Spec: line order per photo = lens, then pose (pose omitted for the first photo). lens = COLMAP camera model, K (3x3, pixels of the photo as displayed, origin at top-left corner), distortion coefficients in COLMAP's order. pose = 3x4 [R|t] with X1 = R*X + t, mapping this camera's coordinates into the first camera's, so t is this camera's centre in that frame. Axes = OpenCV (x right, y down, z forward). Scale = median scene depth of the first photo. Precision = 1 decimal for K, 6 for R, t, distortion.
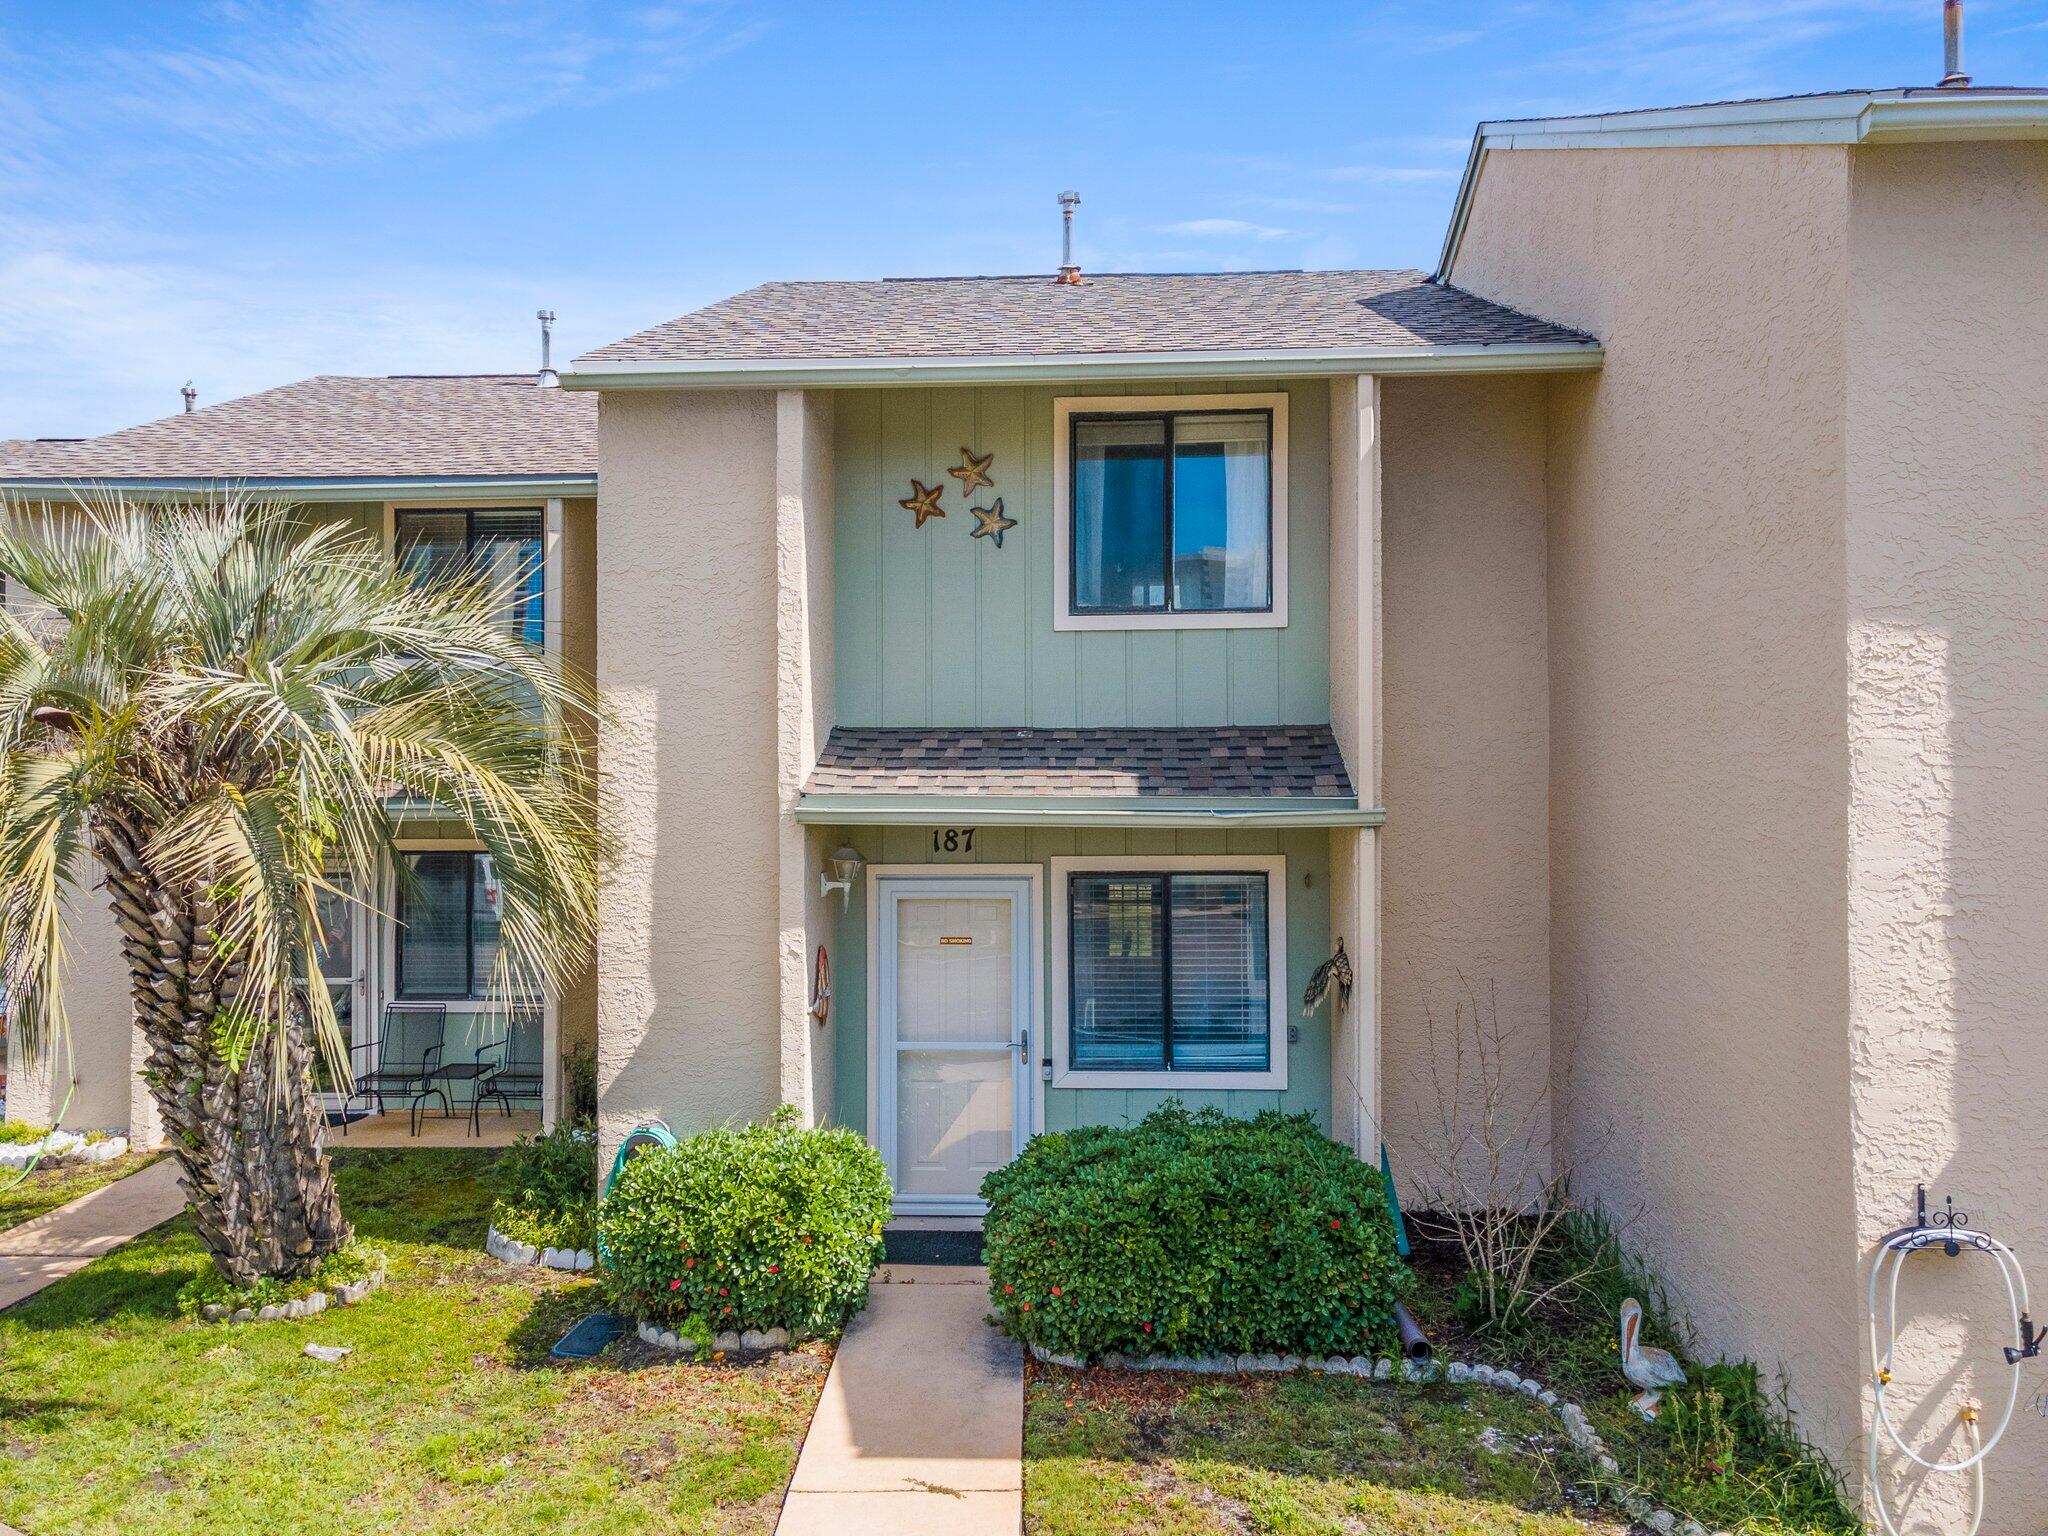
lens RADIAL K [[1492.8, 0, 1026.5], [0, 1492.8, 775.3], [0, 0, 1]] dist [0.029118, 0.033198]
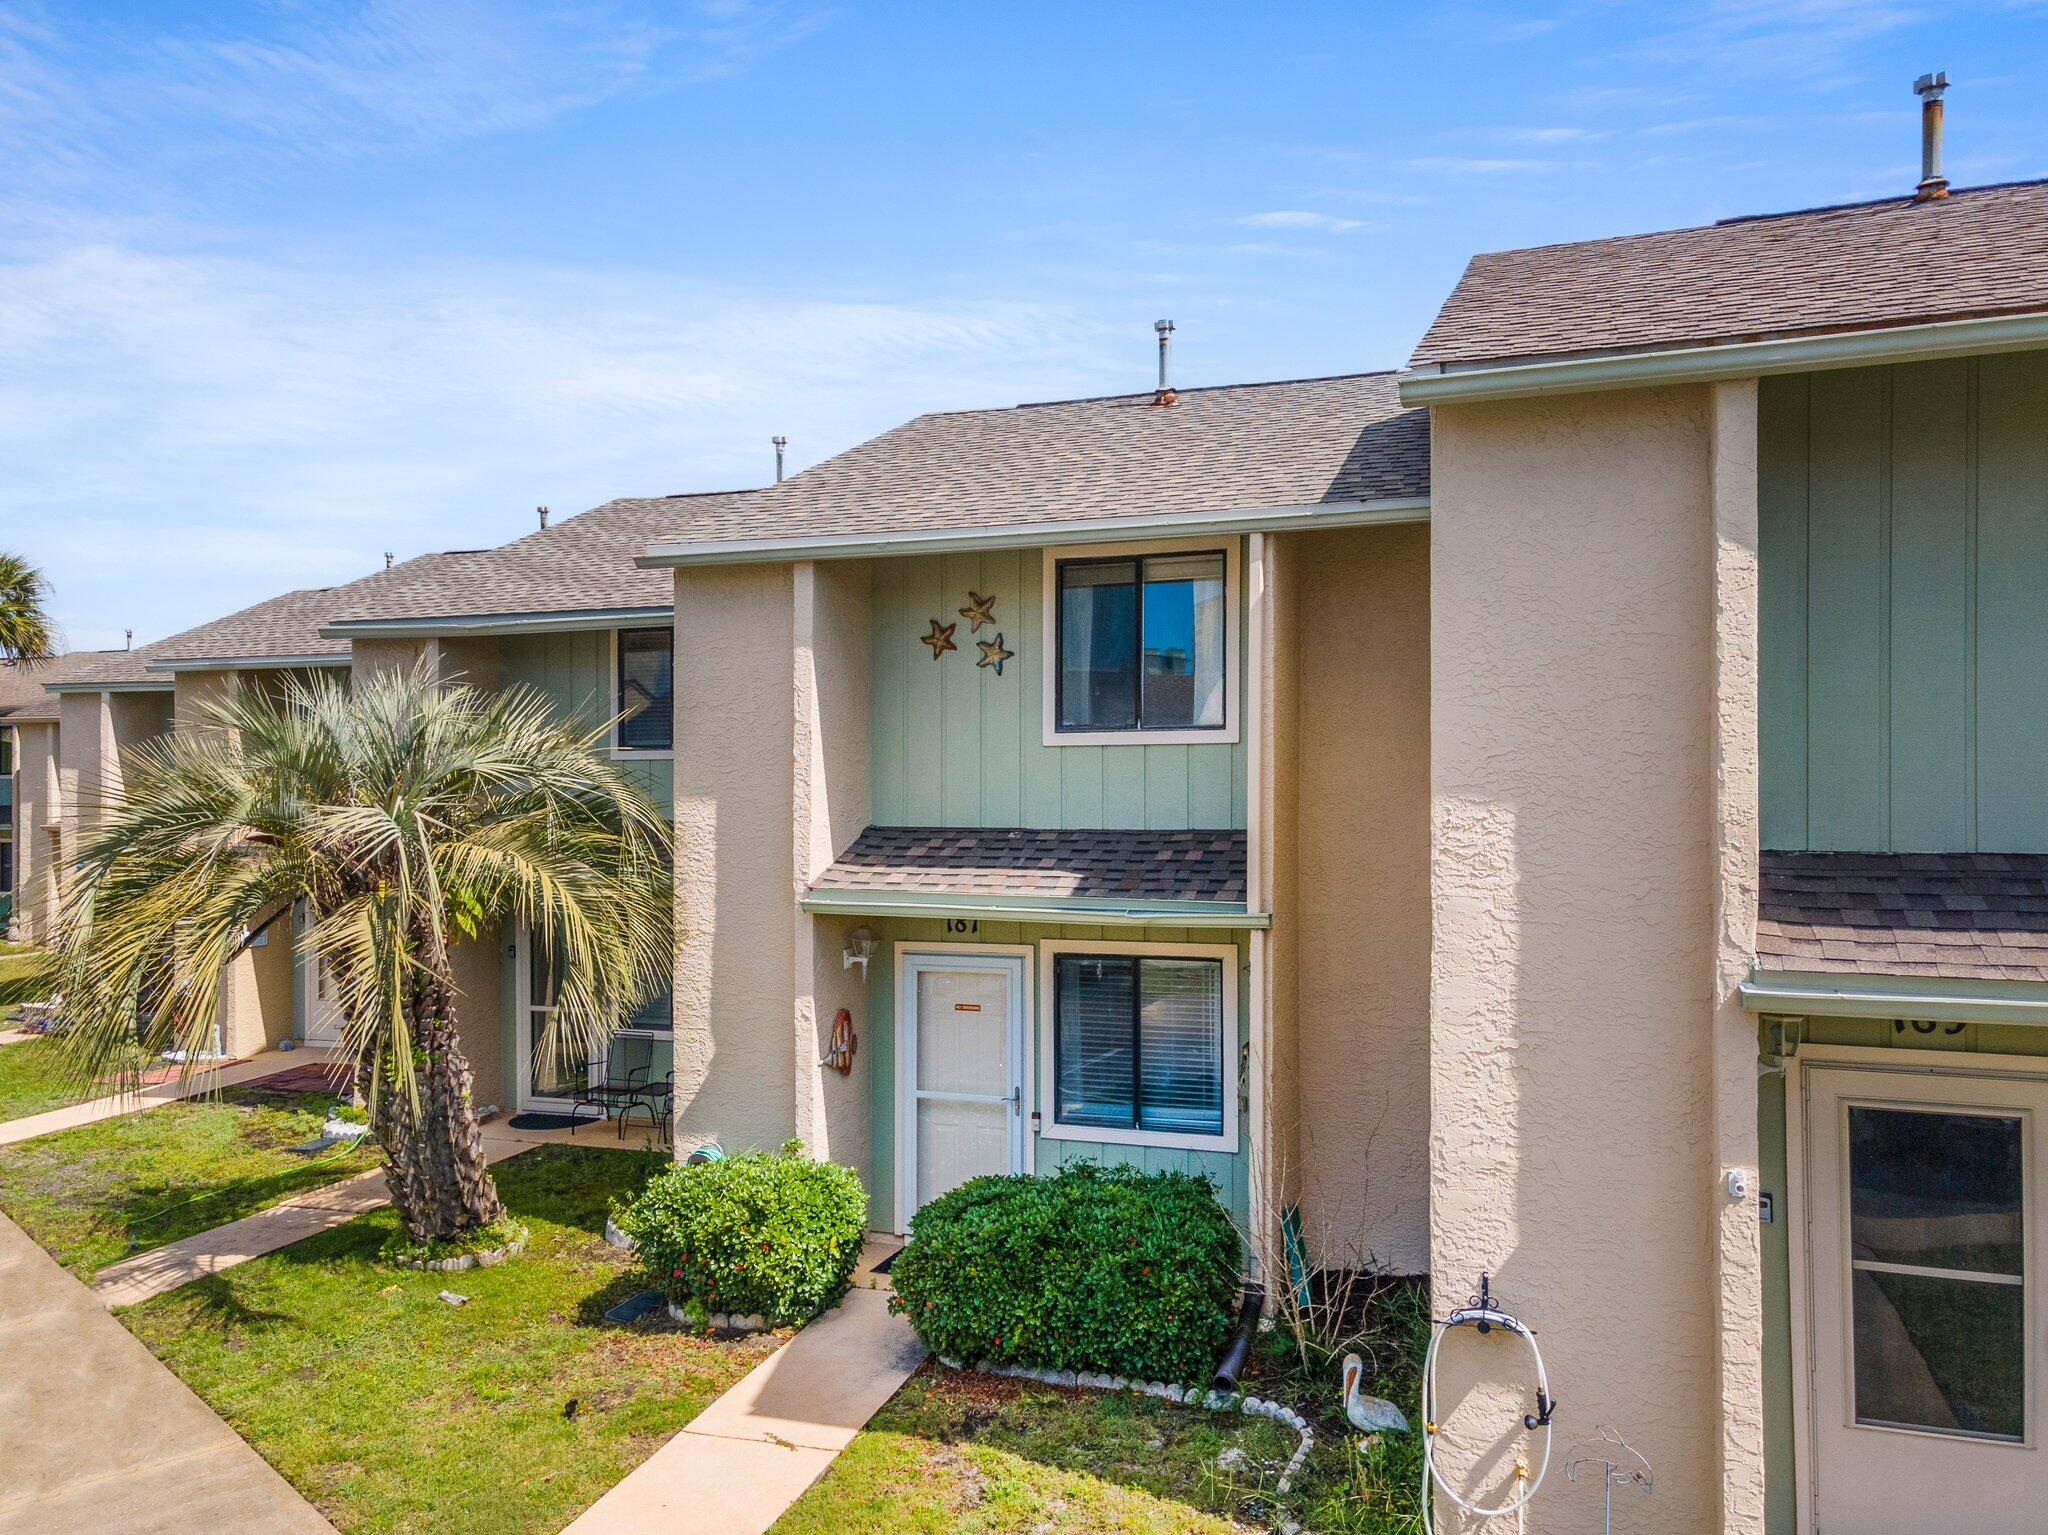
lens RADIAL K [[1521.3, 0, 1029.2], [0, 1521.3, 806.7], [0, 0, 1]] dist [0.041844, 0.003701]
pose [[0.960009, 0.005247, -0.279920, 0.391645], [-0.001901, 0.999923, 0.012224, -0.073727], [0.279963, -0.011203, 0.959945, -0.165328]]
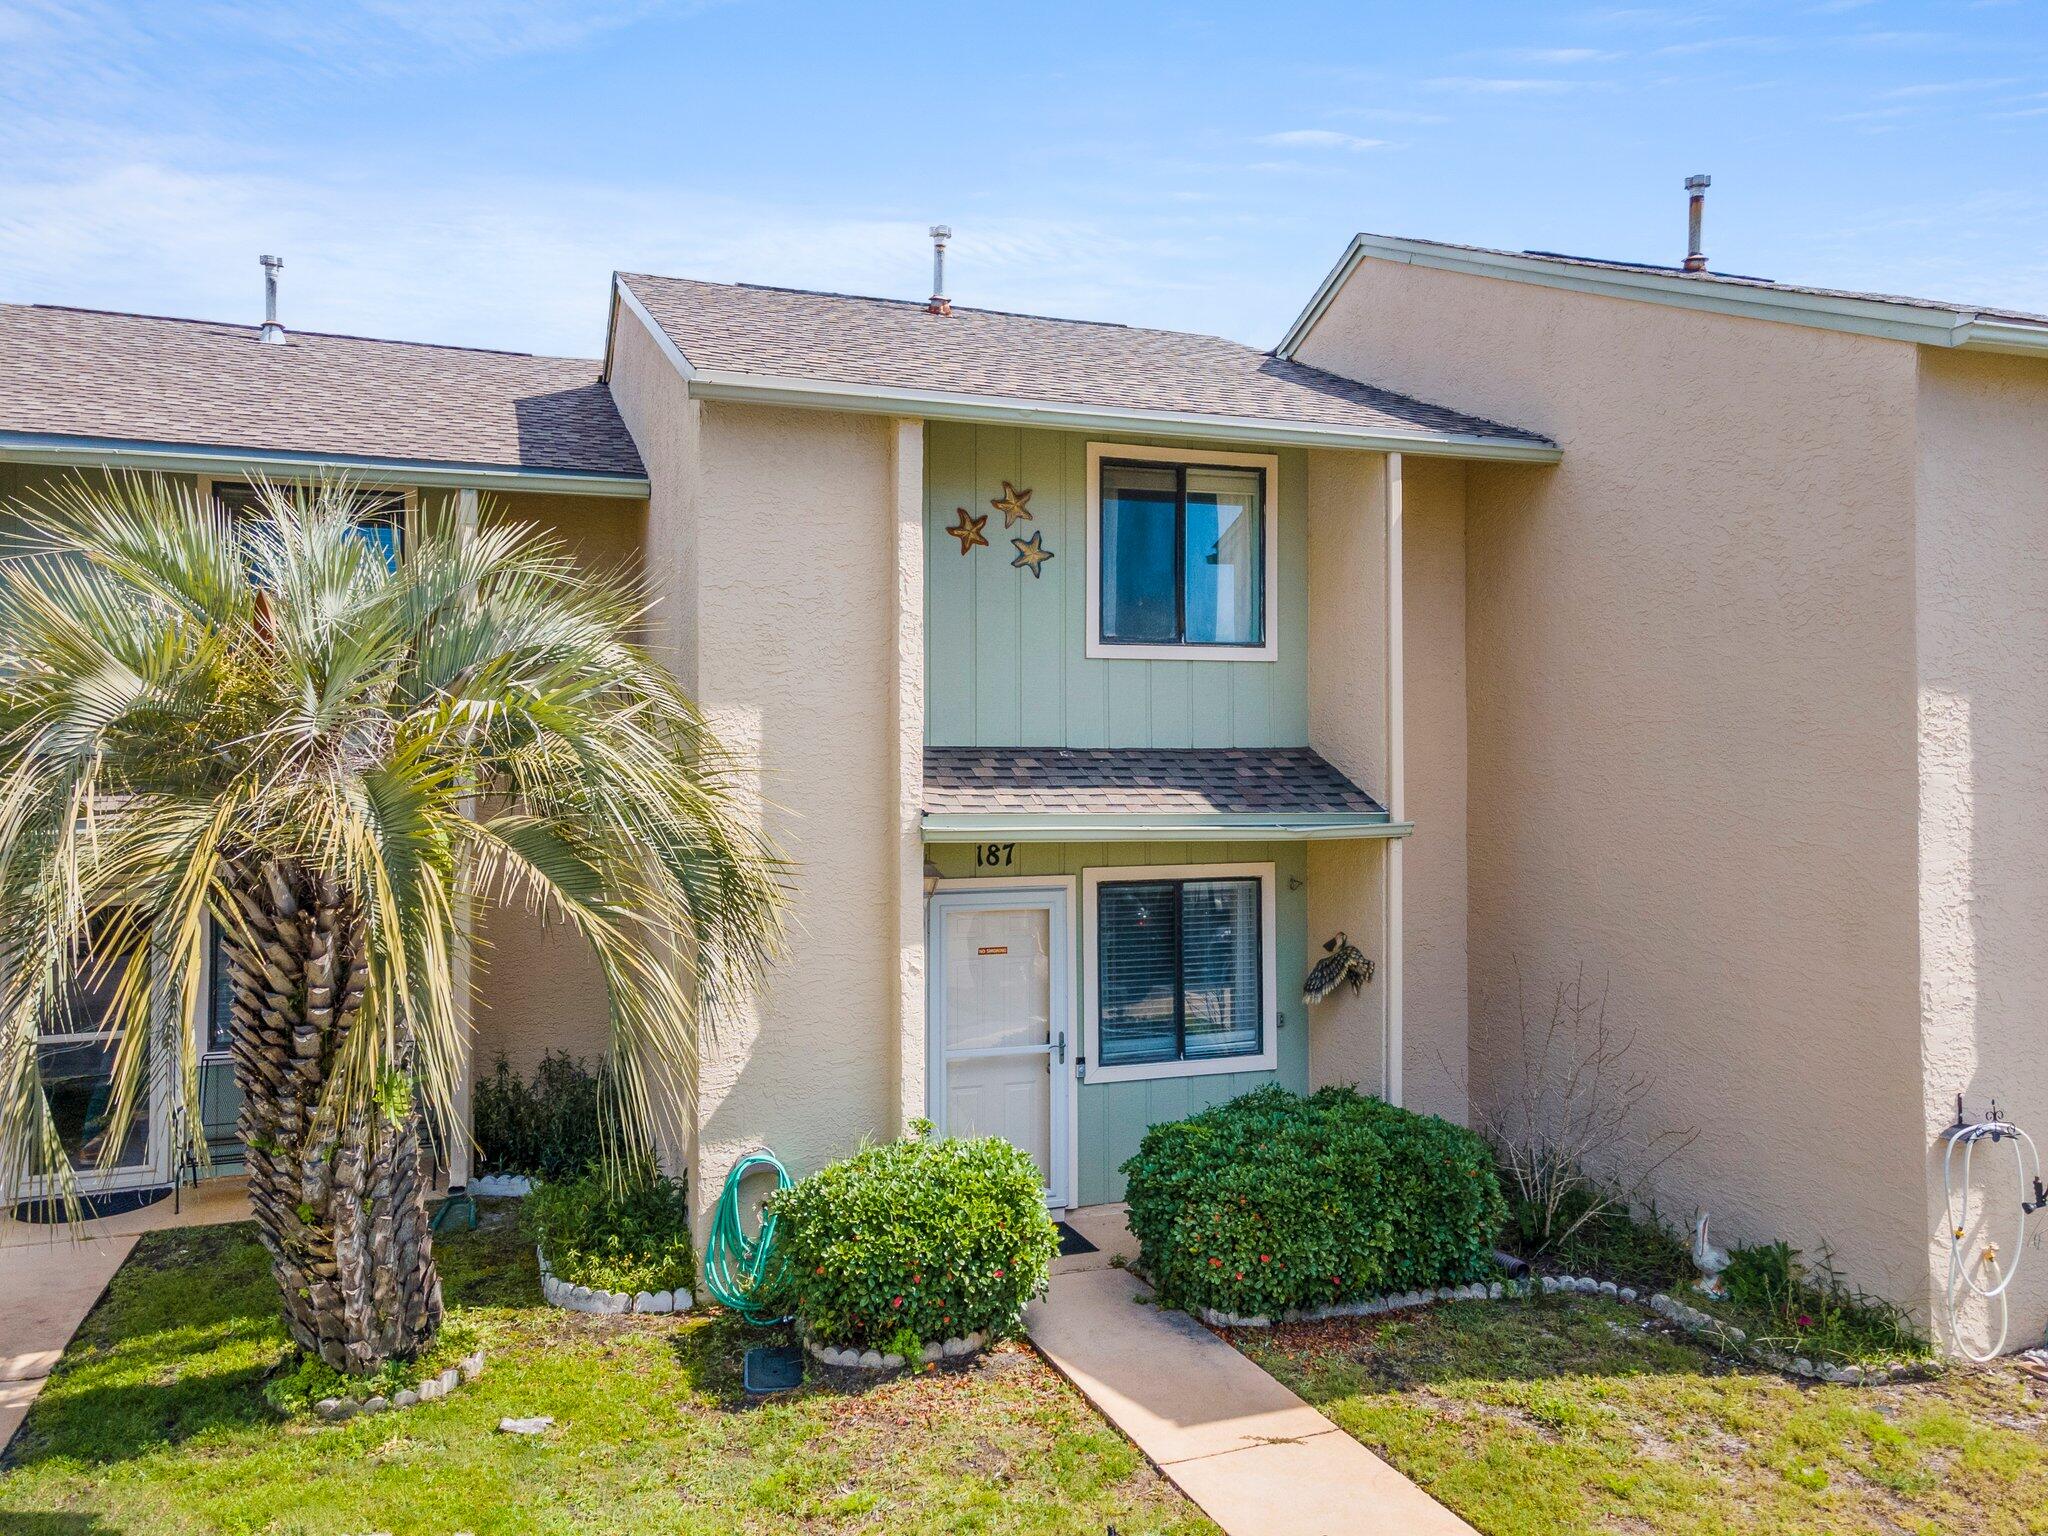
lens RADIAL K [[1501.0, 0, 1026.4], [0, 1501.0, 764.2], [0, 0, 1]] dist [0.028987, 0.036493]
pose [[0.922859, 0.003055, 0.385126, -0.501957], [-0.001007, 0.999984, -0.005520, -0.016500], [-0.385137, 0.004707, 0.922847, 0.023460]]
